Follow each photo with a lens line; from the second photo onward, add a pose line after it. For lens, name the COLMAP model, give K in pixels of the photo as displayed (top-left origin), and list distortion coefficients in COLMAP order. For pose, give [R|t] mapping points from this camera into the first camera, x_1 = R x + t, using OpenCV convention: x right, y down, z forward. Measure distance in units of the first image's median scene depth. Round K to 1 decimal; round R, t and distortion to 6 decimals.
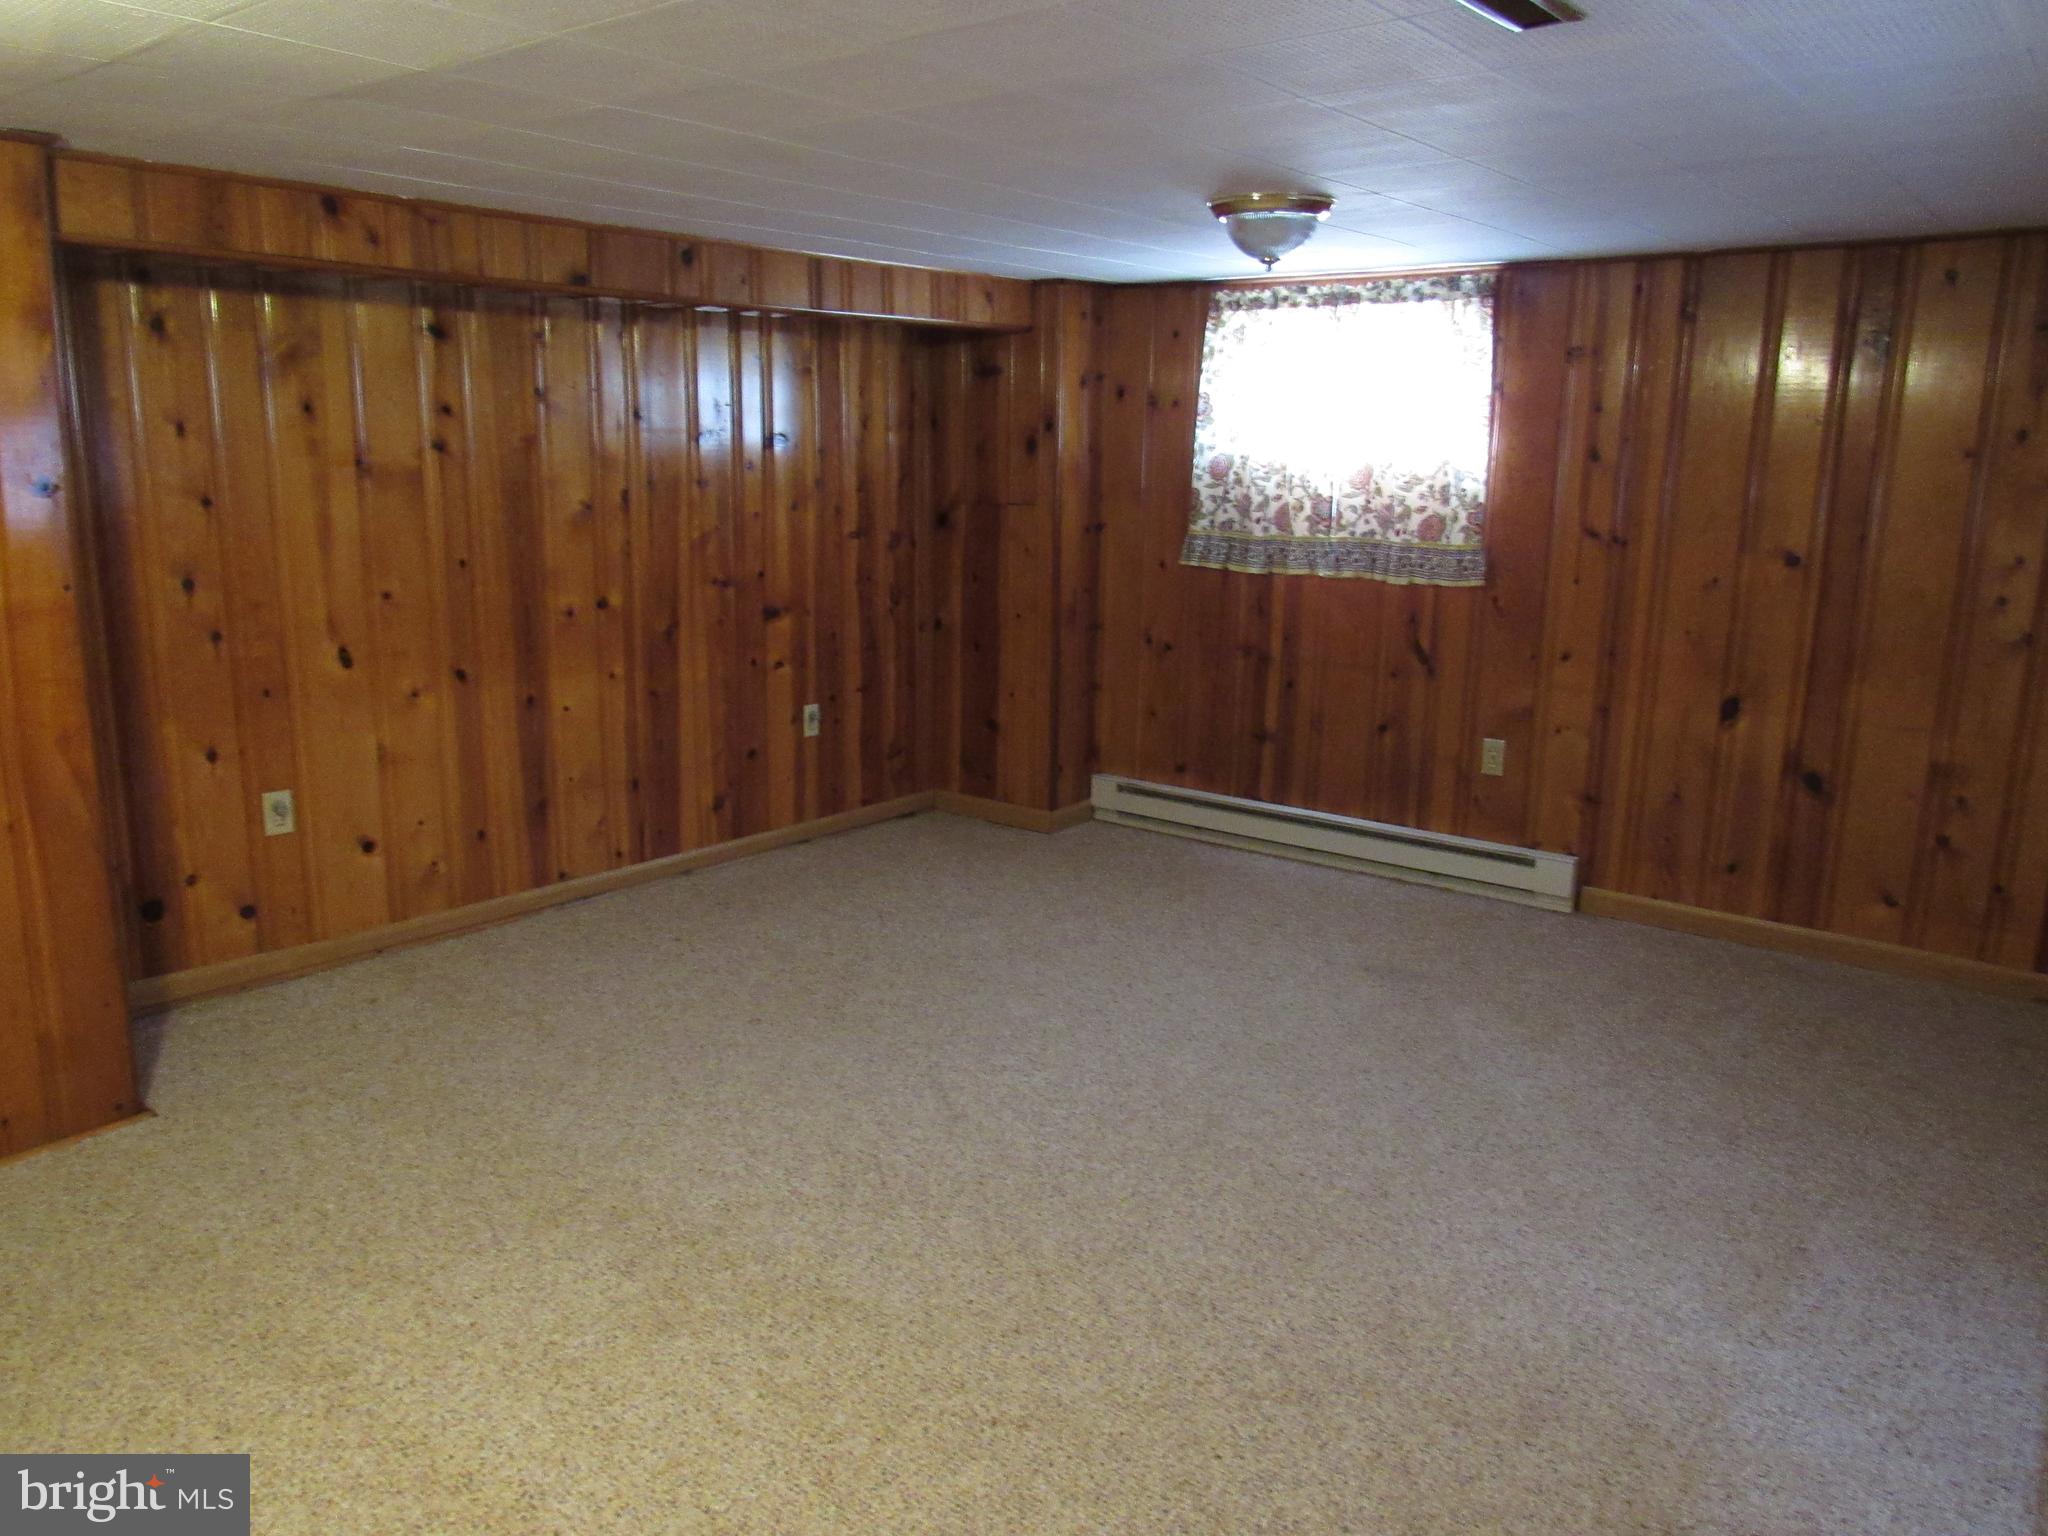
lens RADIAL K [[1444.1, 0, 1019.5], [0, 1444.1, 762.5], [0, 0, 1]] dist [-0.038437, 0.007421]
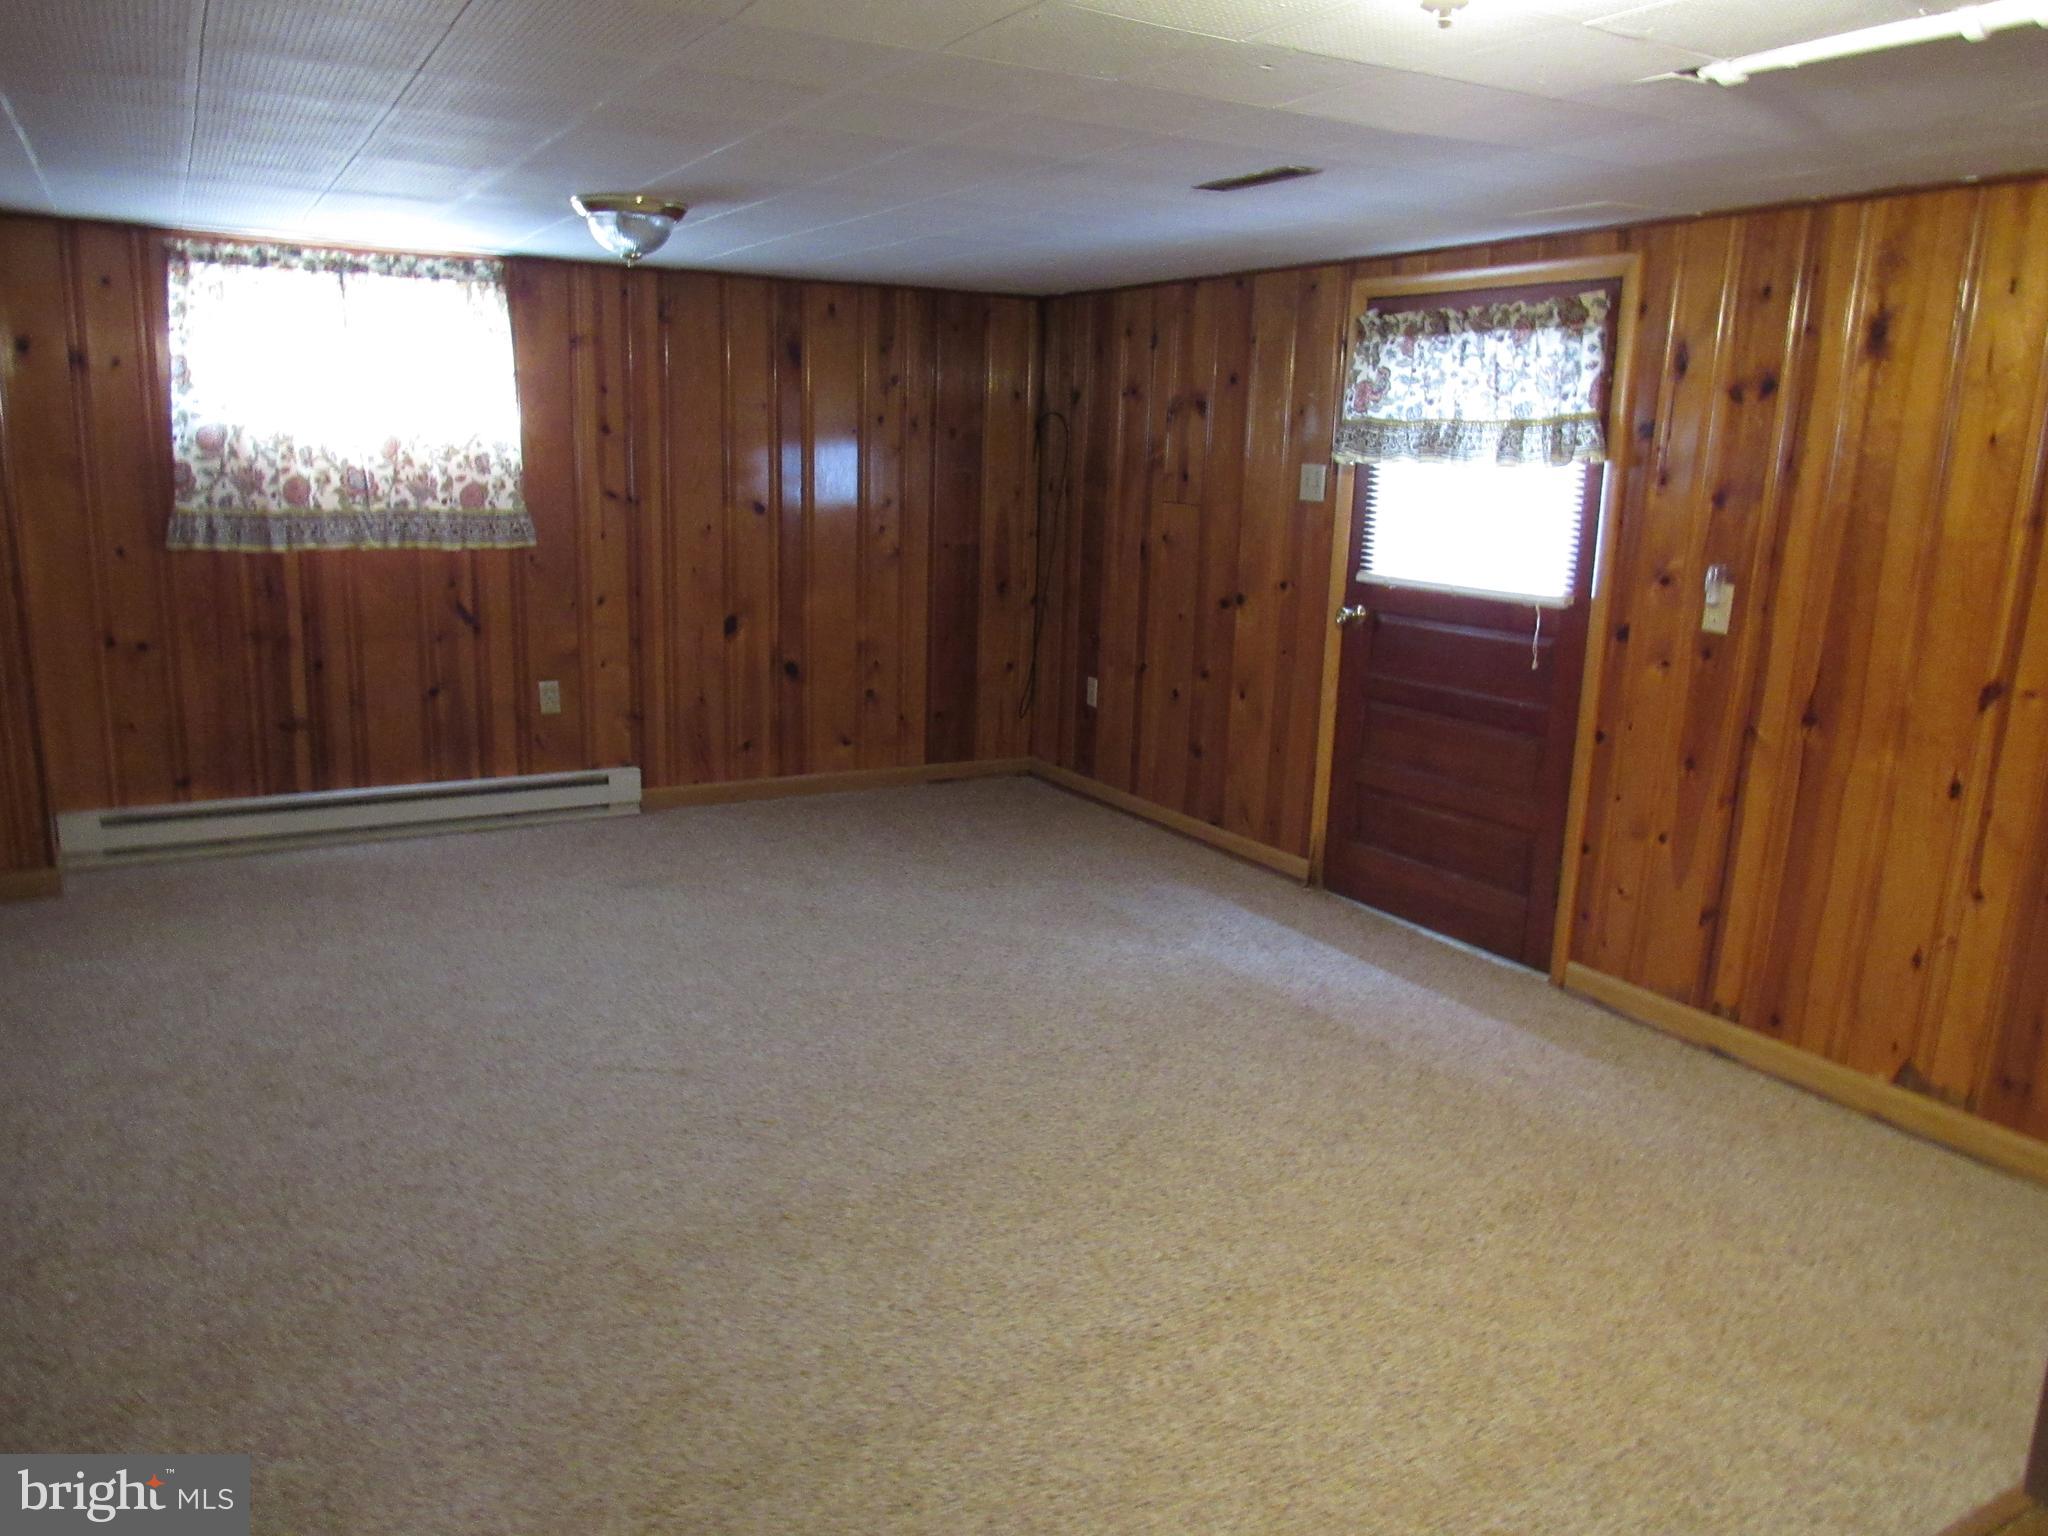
lens RADIAL K [[1444.1, 0, 1016.9], [0, 1444.1, 753.1], [0, 0, 1]] dist [-0.038437, 0.007421]
pose [[0.376412, -0.192297, 0.906276, -0.559385], [0.170299, 0.975915, 0.136341, -0.052393], [-0.910666, 0.103018, 0.400094, 0.223330]]
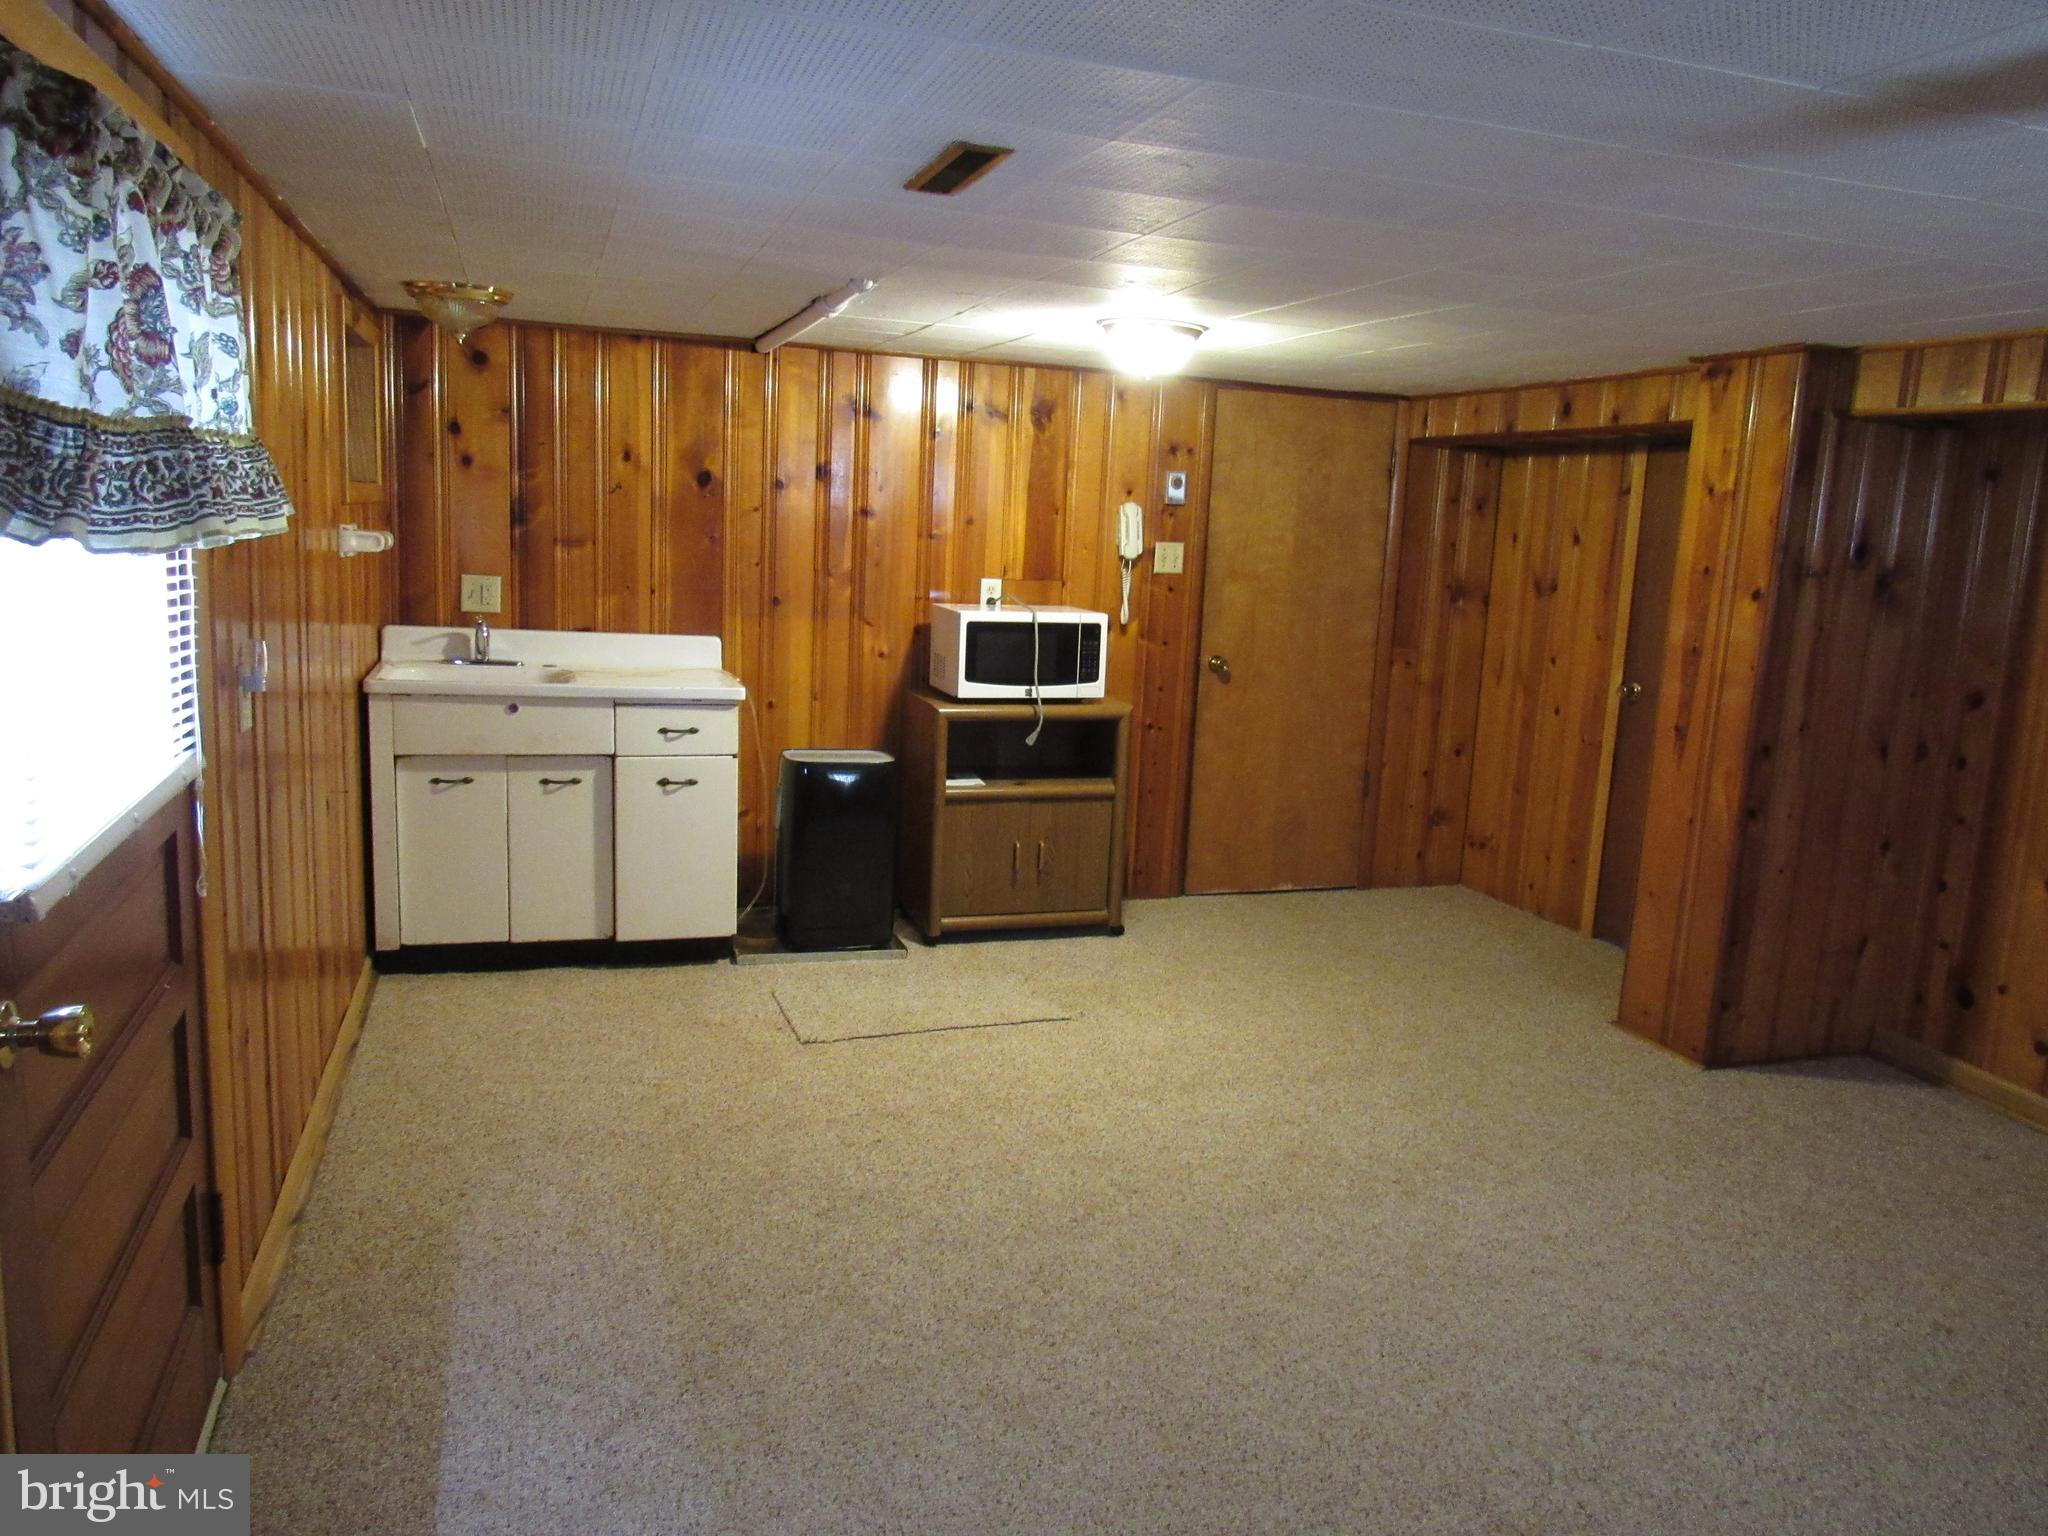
lens RADIAL K [[1444.1, 0, 1011.9], [0, 1444.1, 787.3], [0, 0, 1]] dist [-0.038437, 0.007421]
pose [[-0.560912, 0.114334, -0.819943, 0.515819], [-0.225099, 0.932042, 0.283952, -0.144165], [0.796686, 0.343840, -0.497057, 0.676496]]
